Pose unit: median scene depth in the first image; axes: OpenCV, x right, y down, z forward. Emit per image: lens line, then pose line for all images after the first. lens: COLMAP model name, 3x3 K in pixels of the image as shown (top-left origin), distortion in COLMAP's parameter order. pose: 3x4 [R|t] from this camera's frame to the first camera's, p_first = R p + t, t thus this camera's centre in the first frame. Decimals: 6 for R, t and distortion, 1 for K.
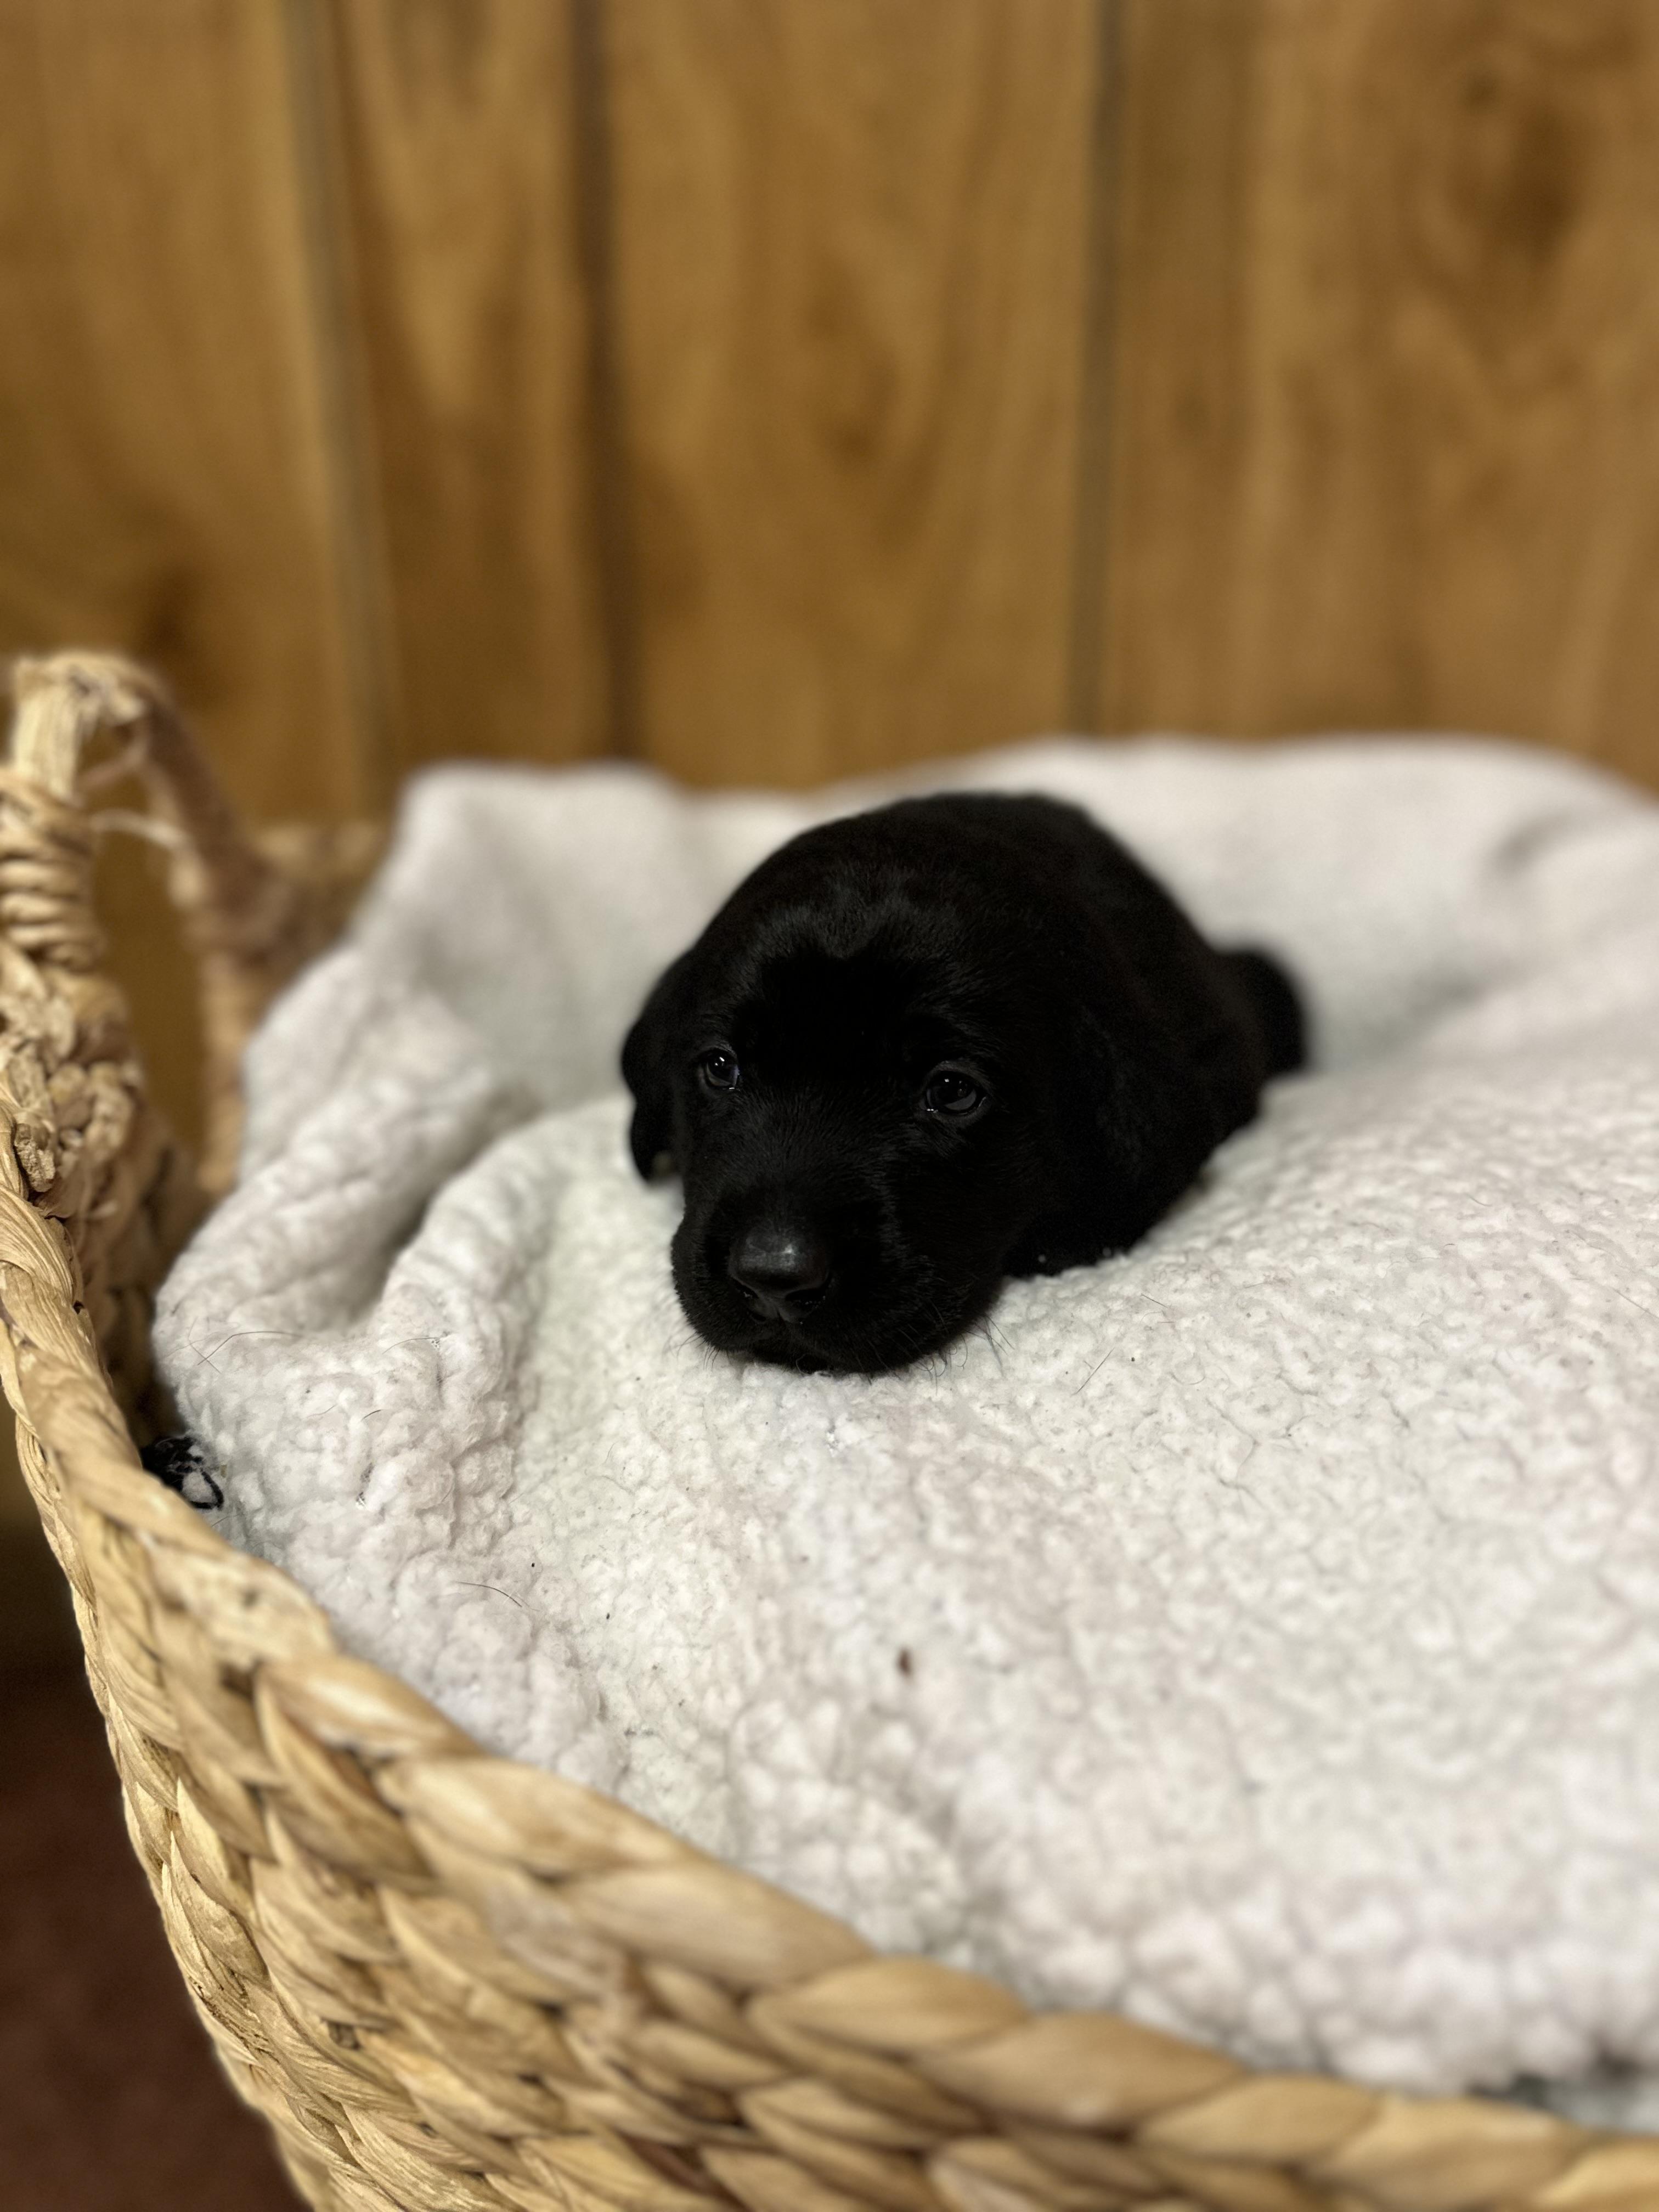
lens RADIAL K [[1530.7, 0, 829.5], [0, 1530.7, 1106.0], [0, 0, 1]] dist [-0.040742, 0.006010]
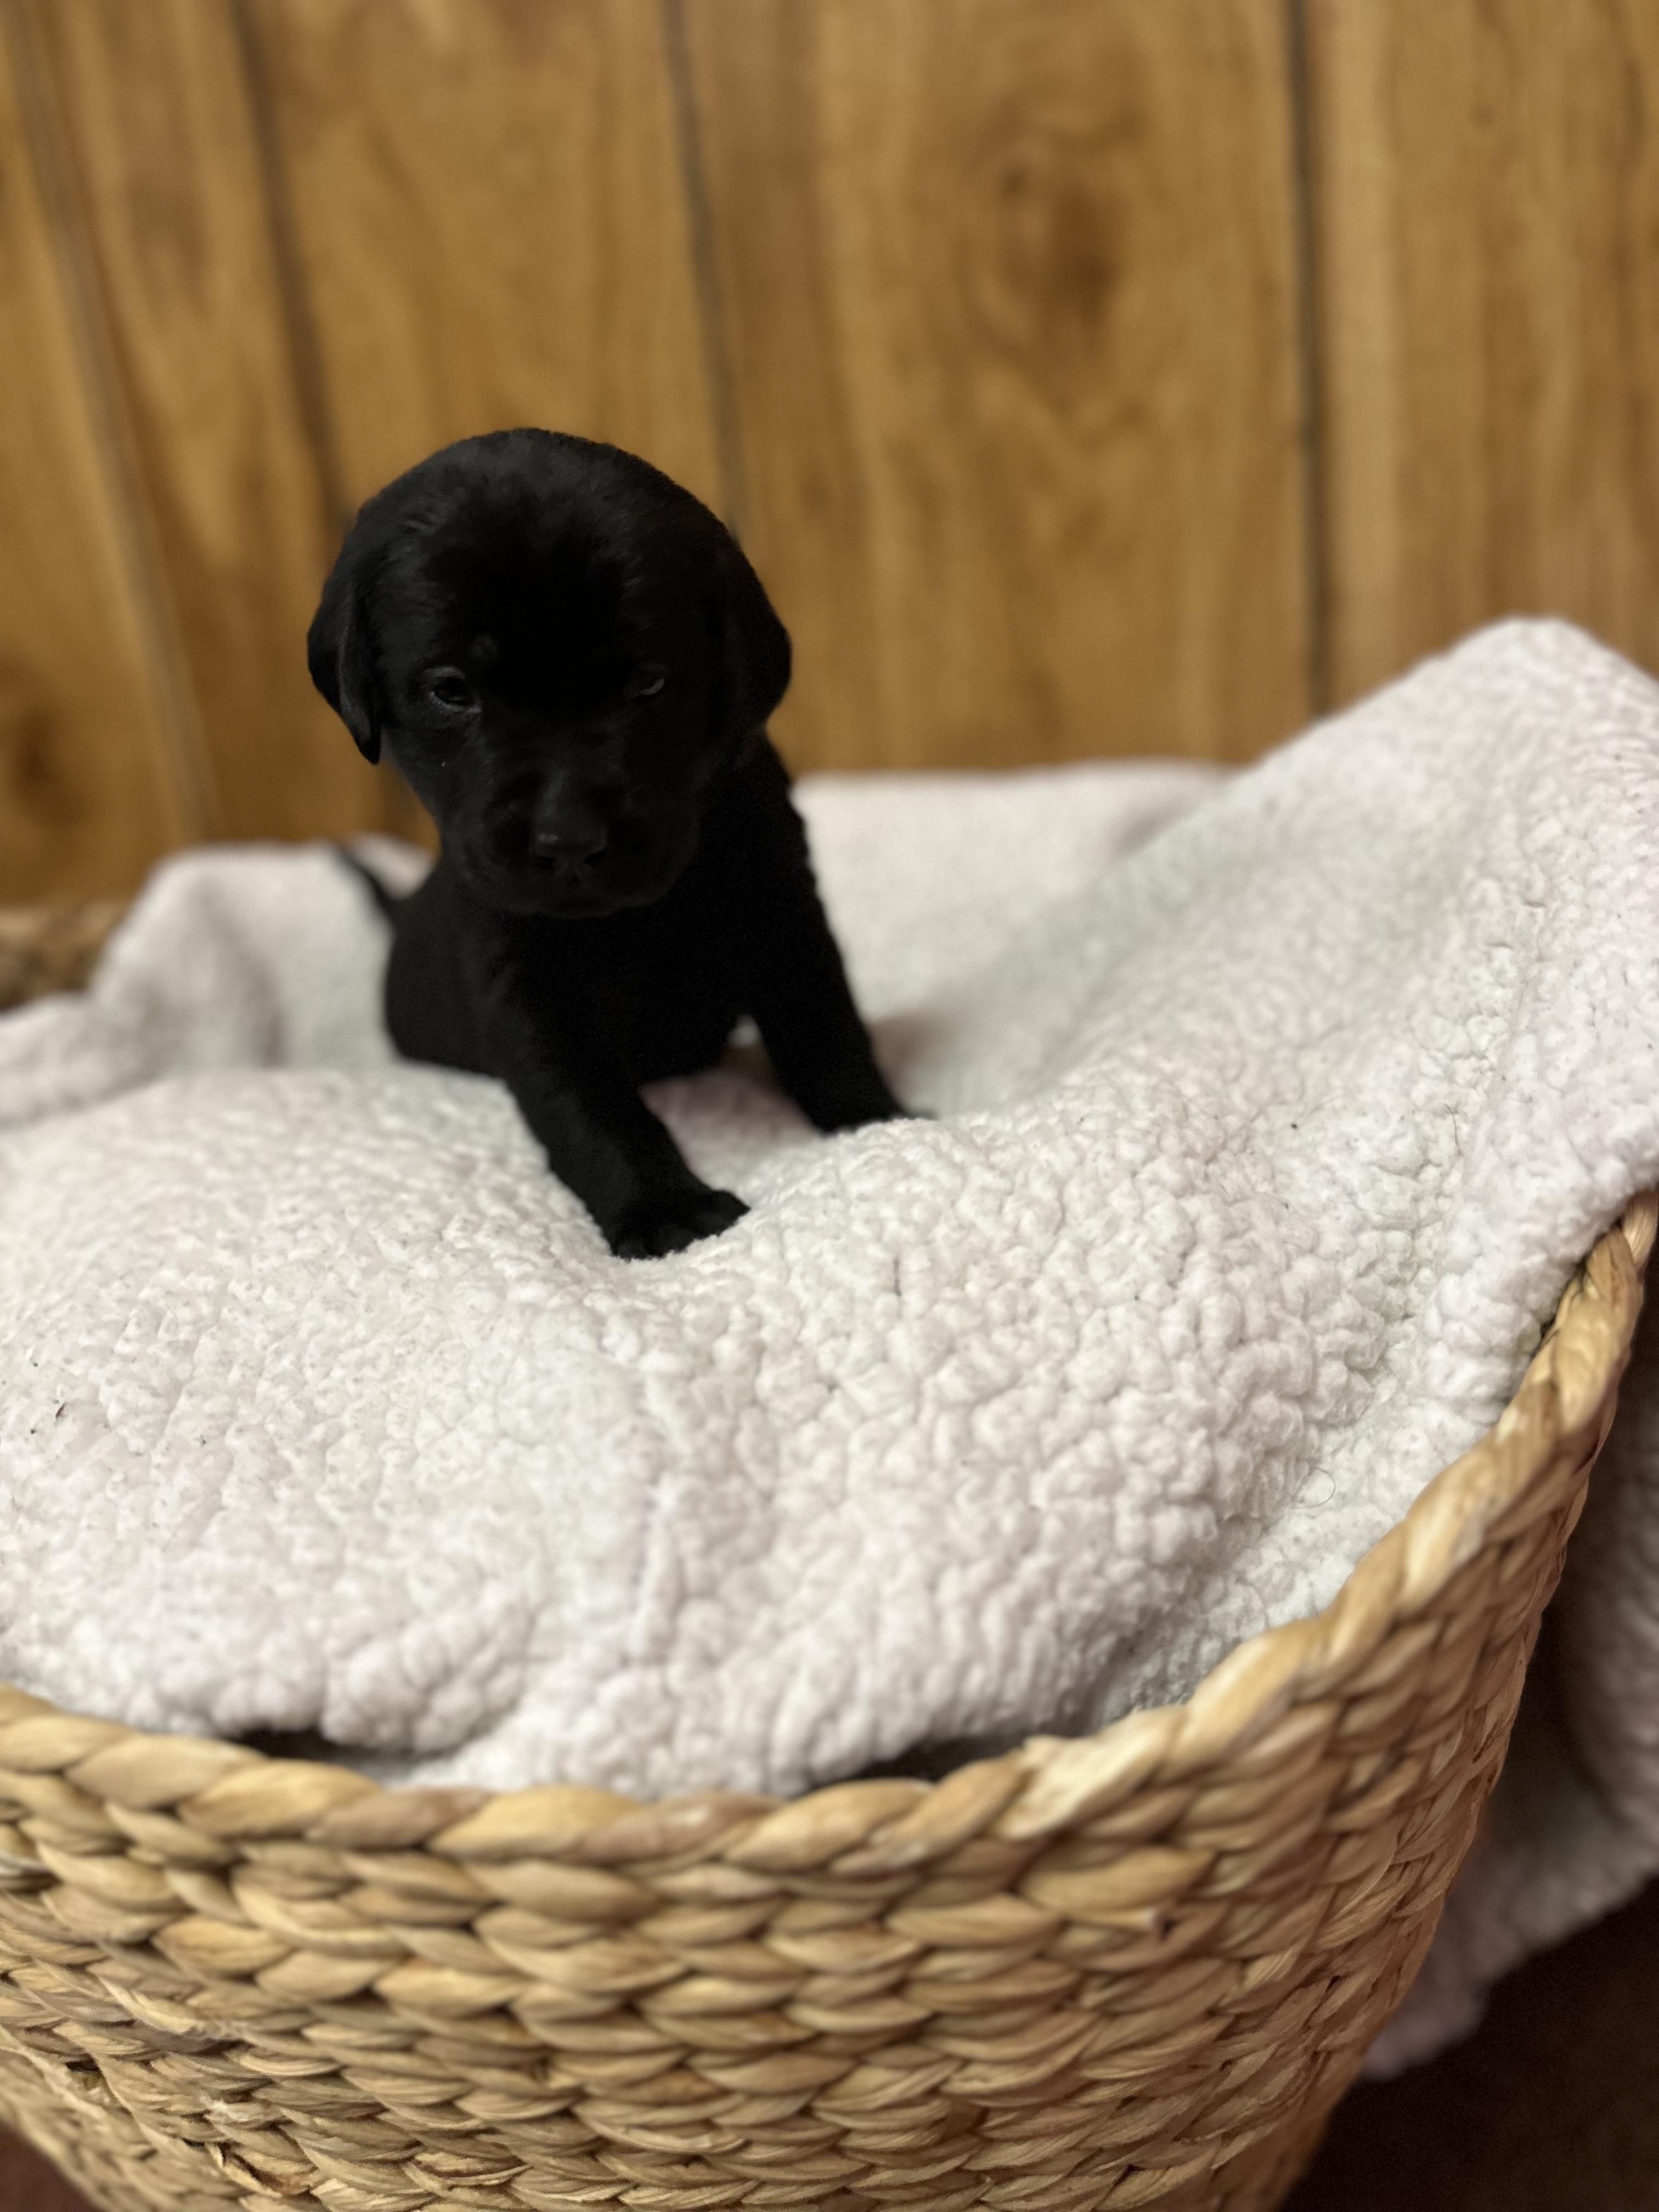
lens RADIAL K [[1582.3, 0, 829.5], [0, 1582.3, 1106.0], [0, 0, 1]] dist [-0.015520, 0.000549]
pose [[0.987931, -0.055078, -0.144774, 0.415661], [0.043814, 0.995842, -0.079870, 0.099347], [0.148571, 0.072563, 0.986236, -0.136383]]
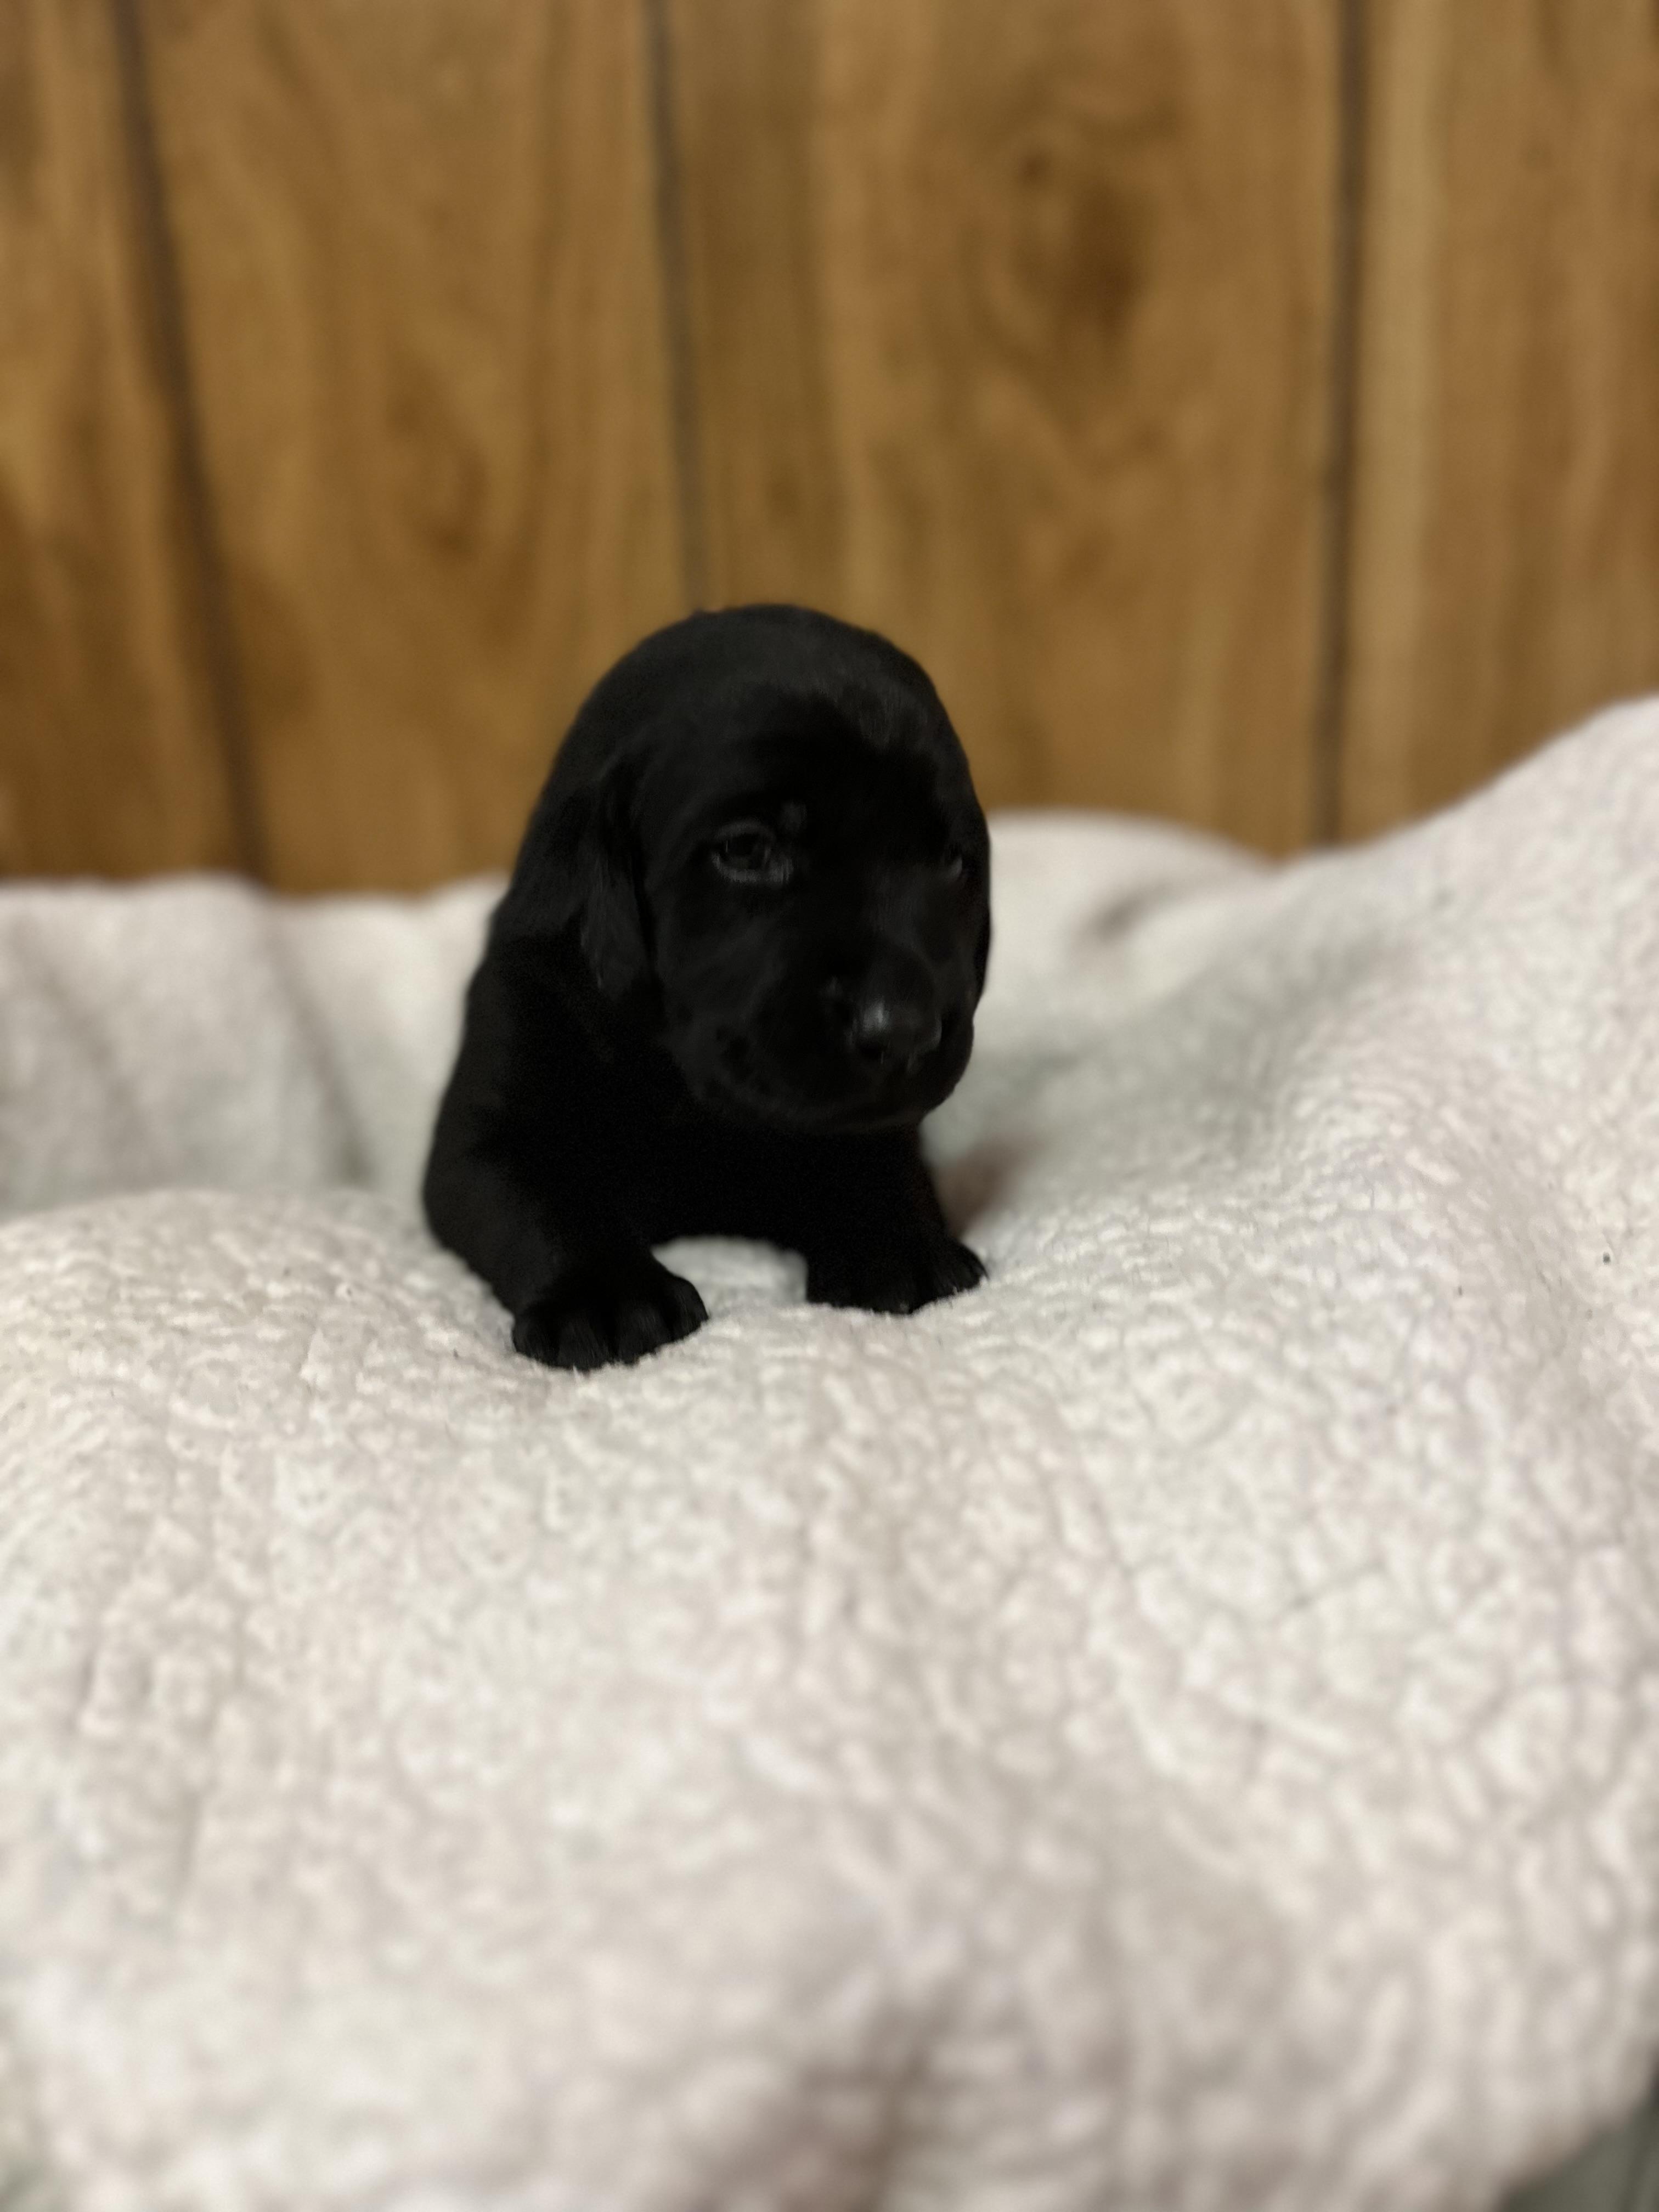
lens RADIAL K [[1530.7, 0, 829.5], [0, 1530.7, 1106.0], [0, 0, 1]] dist [-0.040742, 0.006010]
pose [[0.998628, -0.042701, 0.030314, 0.232344], [0.043999, 0.998083, -0.043530, -0.013954], [-0.028397, 0.044804, 0.998592, 0.022884]]
